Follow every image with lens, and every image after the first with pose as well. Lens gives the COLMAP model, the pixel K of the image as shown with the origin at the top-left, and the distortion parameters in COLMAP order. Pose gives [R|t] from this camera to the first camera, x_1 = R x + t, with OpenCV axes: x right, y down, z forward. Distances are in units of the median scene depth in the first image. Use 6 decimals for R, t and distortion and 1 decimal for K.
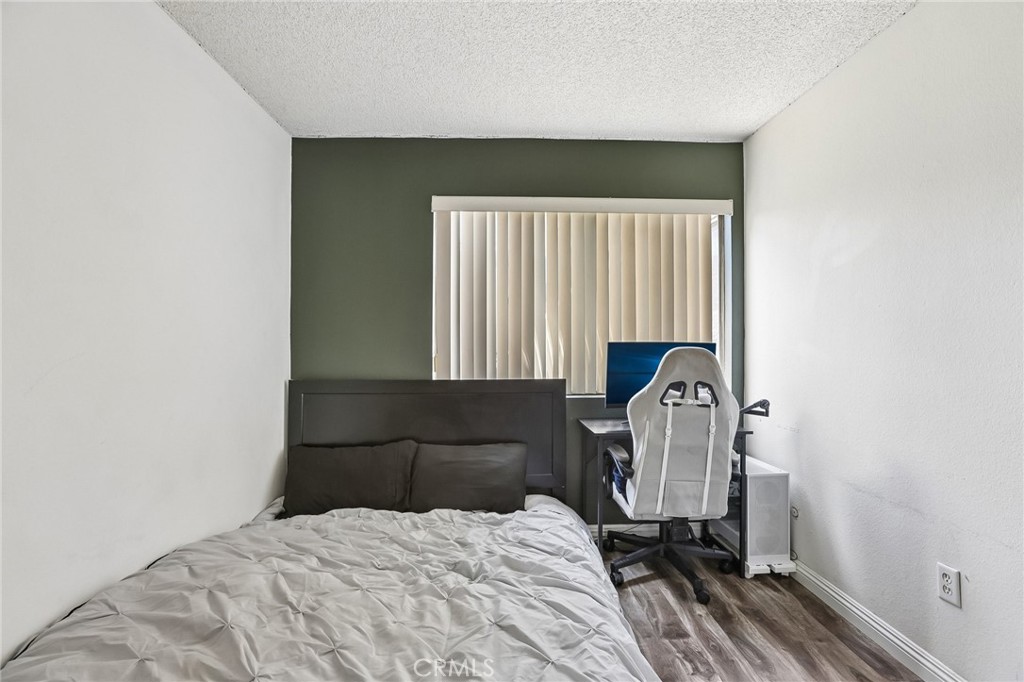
lens RADIAL K [[466.1, 0, 512.0], [0, 466.1, 341.0], [0, 0, 1]] dist [-0.054061, 0.021919]
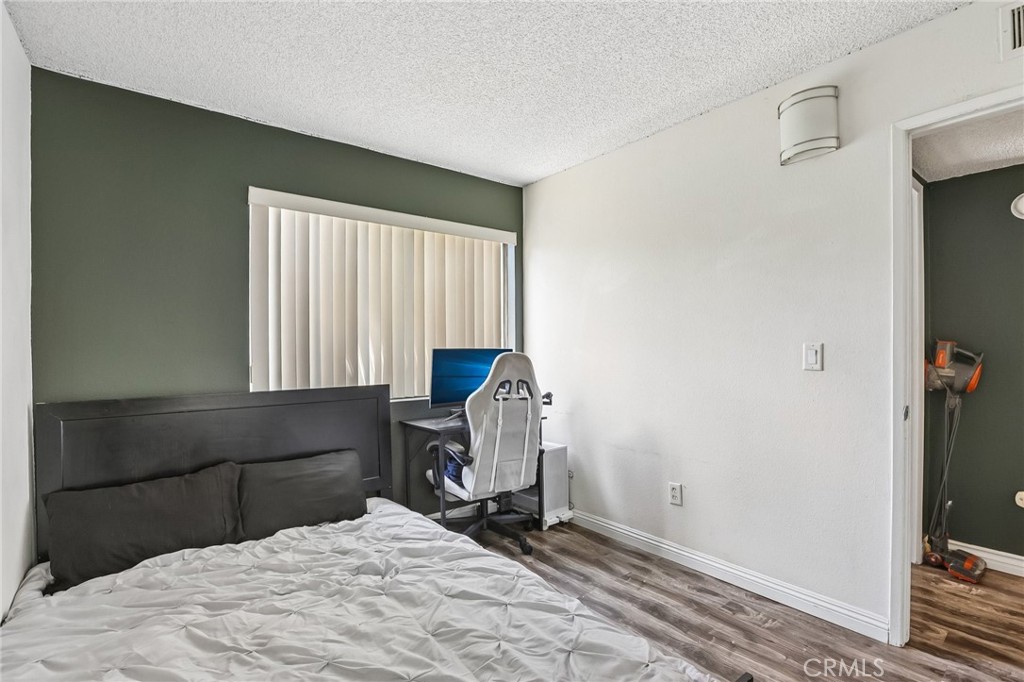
lens RADIAL K [[469.4, 0, 512.5], [0, 469.4, 349.9], [0, 0, 1]] dist [-0.055854, 0.021607]
pose [[0.808536, -0.007040, 0.588404, -0.340545], [0.004361, 0.999973, 0.005973, -0.000978], [-0.588430, -0.002264, 0.808545, -0.017428]]
